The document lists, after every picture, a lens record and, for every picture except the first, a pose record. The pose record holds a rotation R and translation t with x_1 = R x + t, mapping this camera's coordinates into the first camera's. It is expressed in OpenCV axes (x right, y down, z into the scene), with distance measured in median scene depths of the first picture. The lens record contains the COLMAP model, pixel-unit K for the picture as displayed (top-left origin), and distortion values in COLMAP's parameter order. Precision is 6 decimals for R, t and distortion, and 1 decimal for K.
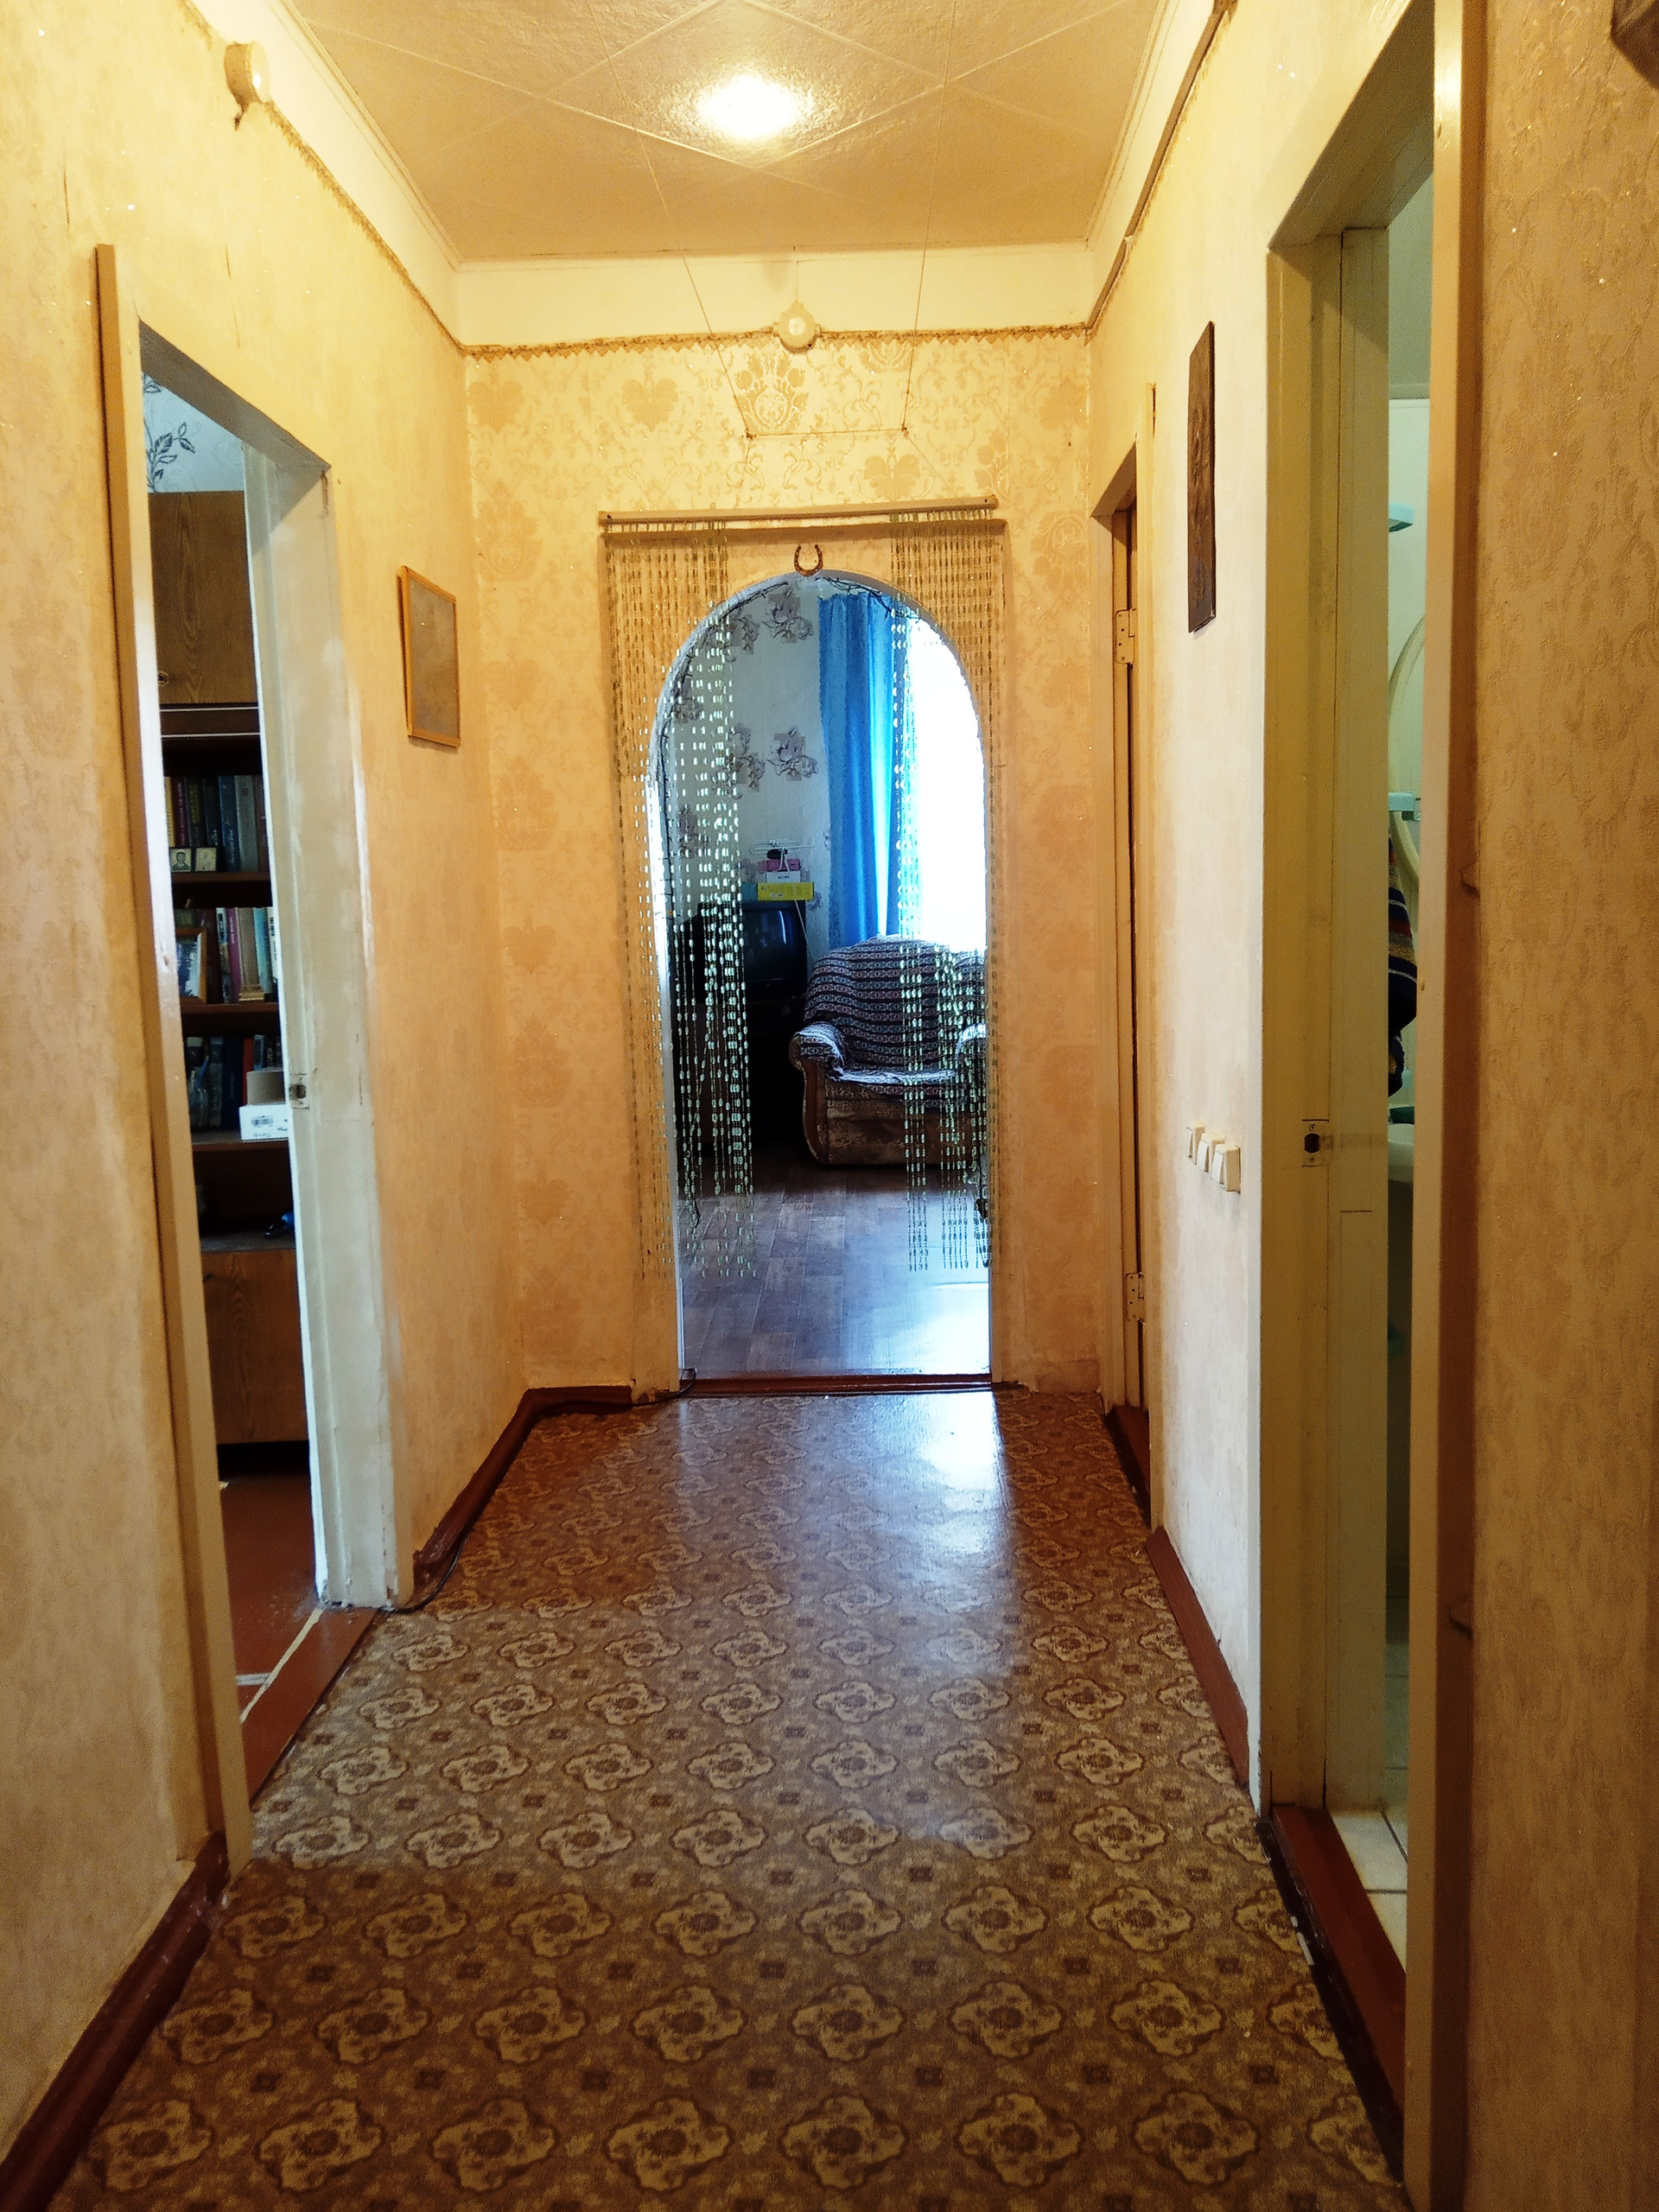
lens RADIAL K [[1788.0, 0, 823.1], [0, 1788.0, 1110.1], [0, 0, 1]] dist [0.076333, -0.126215]
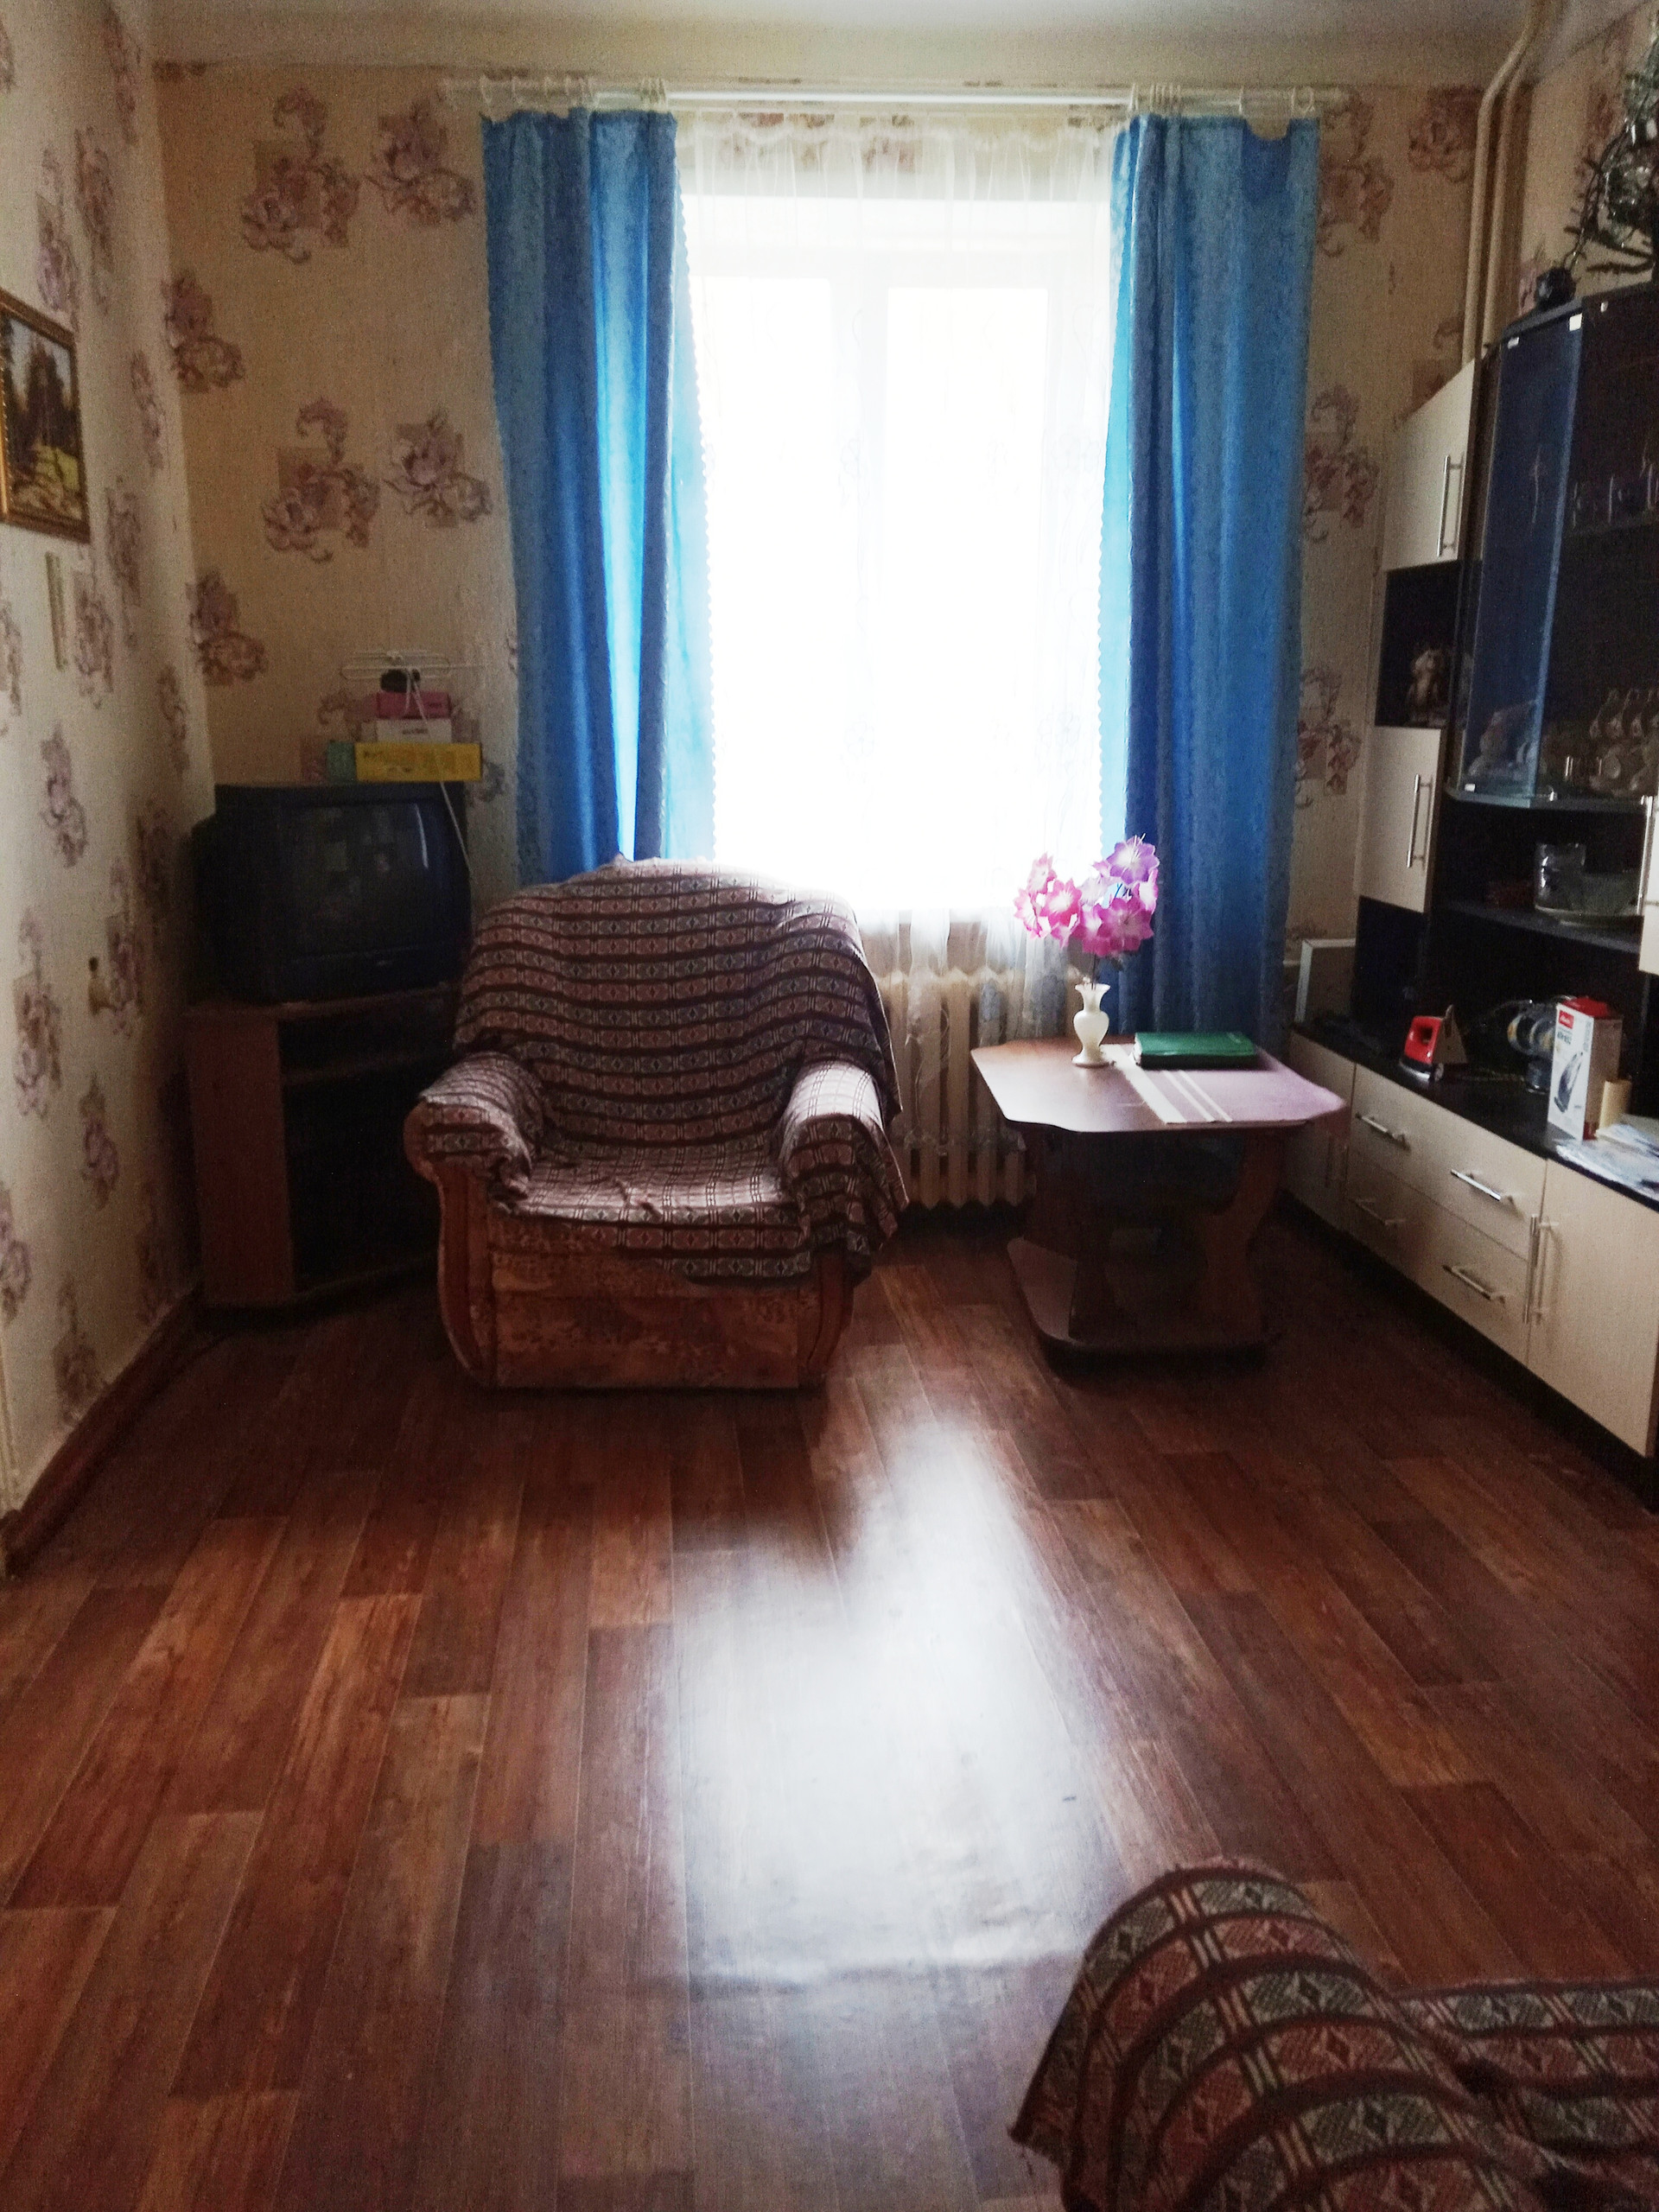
lens RADIAL K [[1788.0, 0, 841.2], [0, 1788.0, 1106.4], [0, 0, 1]] dist [0.076333, -0.126215]
pose [[0.991827, -0.002750, 0.127563, 0.028852], [-0.008334, 0.996236, 0.086282, -0.073606], [-0.127320, -0.086640, 0.988070, 0.508876]]
